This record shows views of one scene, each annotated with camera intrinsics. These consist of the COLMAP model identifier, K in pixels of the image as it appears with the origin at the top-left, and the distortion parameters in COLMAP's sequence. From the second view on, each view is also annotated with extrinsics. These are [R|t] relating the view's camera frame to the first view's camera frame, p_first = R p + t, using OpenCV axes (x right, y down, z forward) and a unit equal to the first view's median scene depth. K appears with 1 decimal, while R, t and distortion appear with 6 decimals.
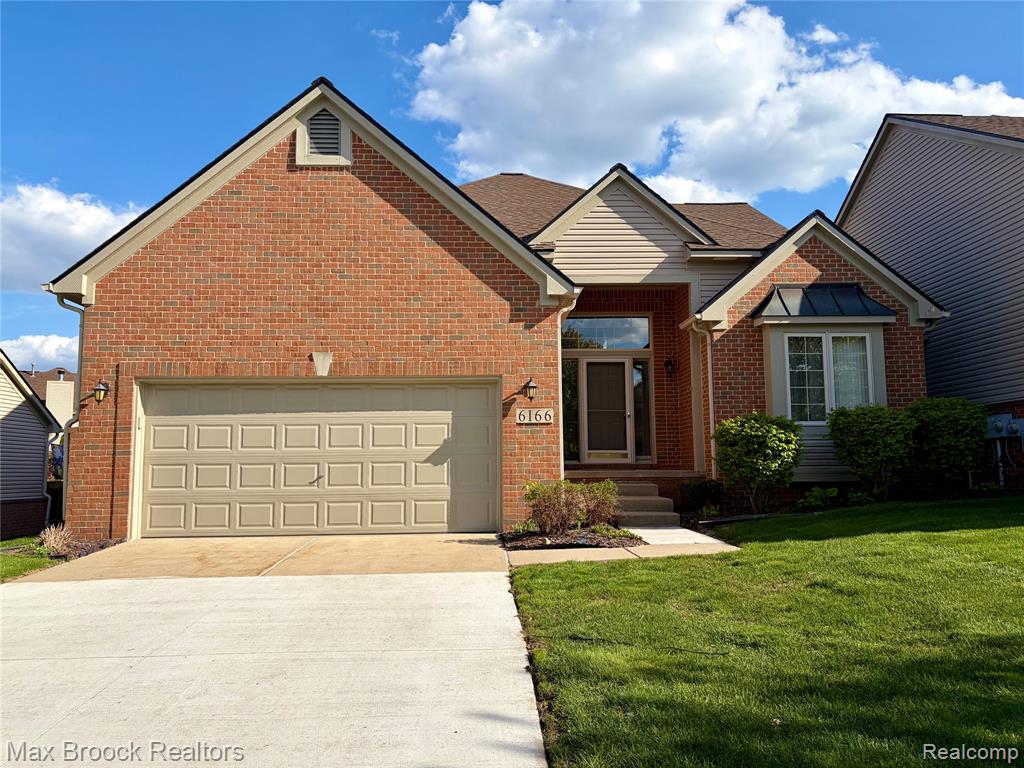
lens RADIAL K [[773.4, 0, 513.9], [0, 773.4, 399.0], [0, 0, 1]] dist [0.084875, -0.001324]
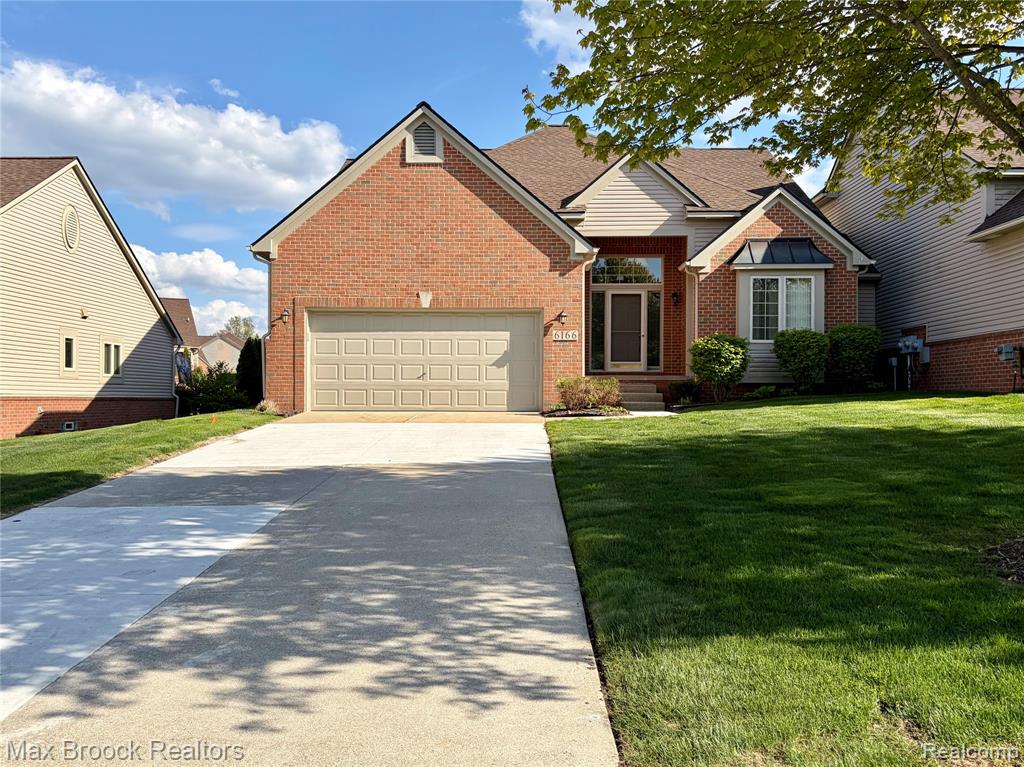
lens RADIAL K [[890.7, 0, 512.0], [0, 890.7, 383.5], [0, 0, 1]] dist [0.100137, -0.003467]
pose [[0.997969, 0.012000, -0.062555, 0.031326], [-0.007135, 0.996974, 0.077413, -0.016864], [0.063295, -0.076810, 0.995035, -0.696107]]
